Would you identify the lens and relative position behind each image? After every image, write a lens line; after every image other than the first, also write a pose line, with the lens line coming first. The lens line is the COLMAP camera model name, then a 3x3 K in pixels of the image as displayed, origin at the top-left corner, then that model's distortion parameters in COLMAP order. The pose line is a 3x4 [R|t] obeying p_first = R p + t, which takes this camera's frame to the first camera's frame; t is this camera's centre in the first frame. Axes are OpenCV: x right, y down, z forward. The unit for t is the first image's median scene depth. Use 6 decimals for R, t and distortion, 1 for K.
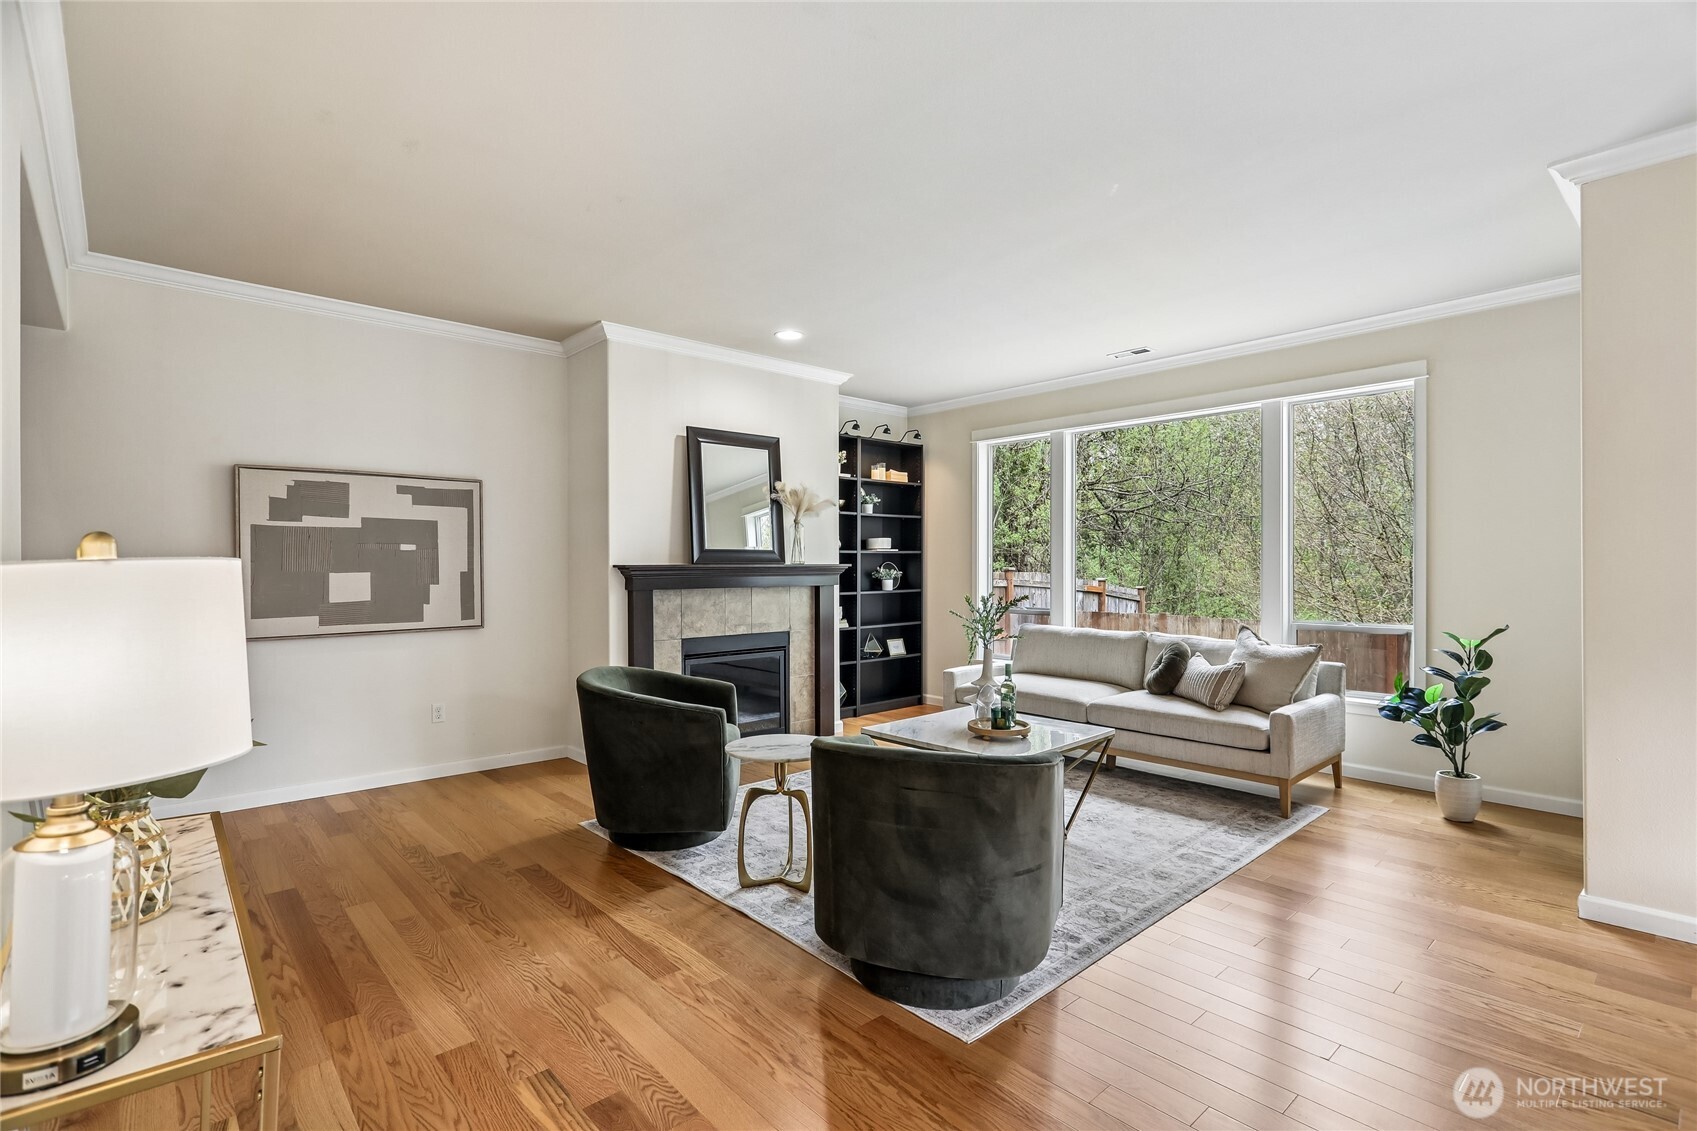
lens RADIAL K [[807.5, 0, 851.1], [0, 807.5, 566.9], [0, 0, 1]] dist [-0.001353, 0.001095]
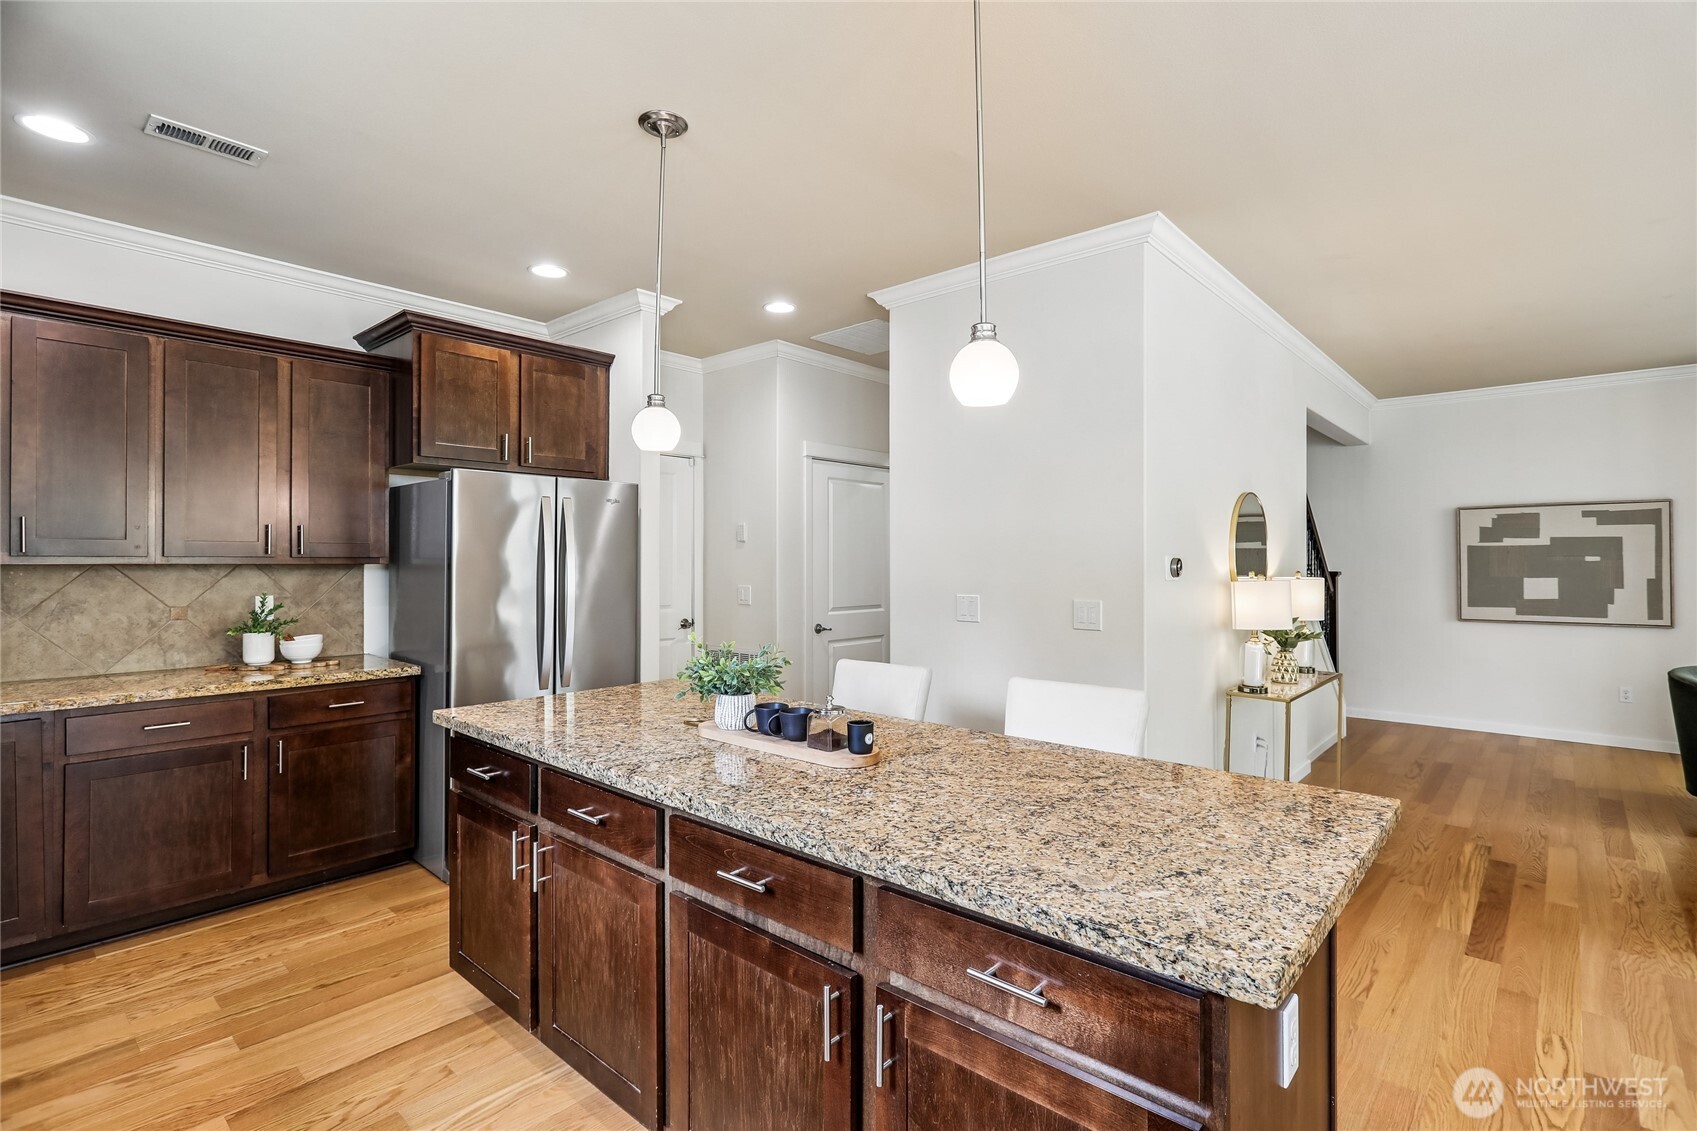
lens RADIAL K [[807.5, 0, 846.1], [0, 807.5, 562.4], [0, 0, 1]] dist [-0.001353, 0.001095]
pose [[0.106397, 0.000349, -0.994324, 0.597978], [-0.004027, 0.999992, -0.000079, -0.013776], [0.994316, 0.004013, 0.106397, -0.311054]]
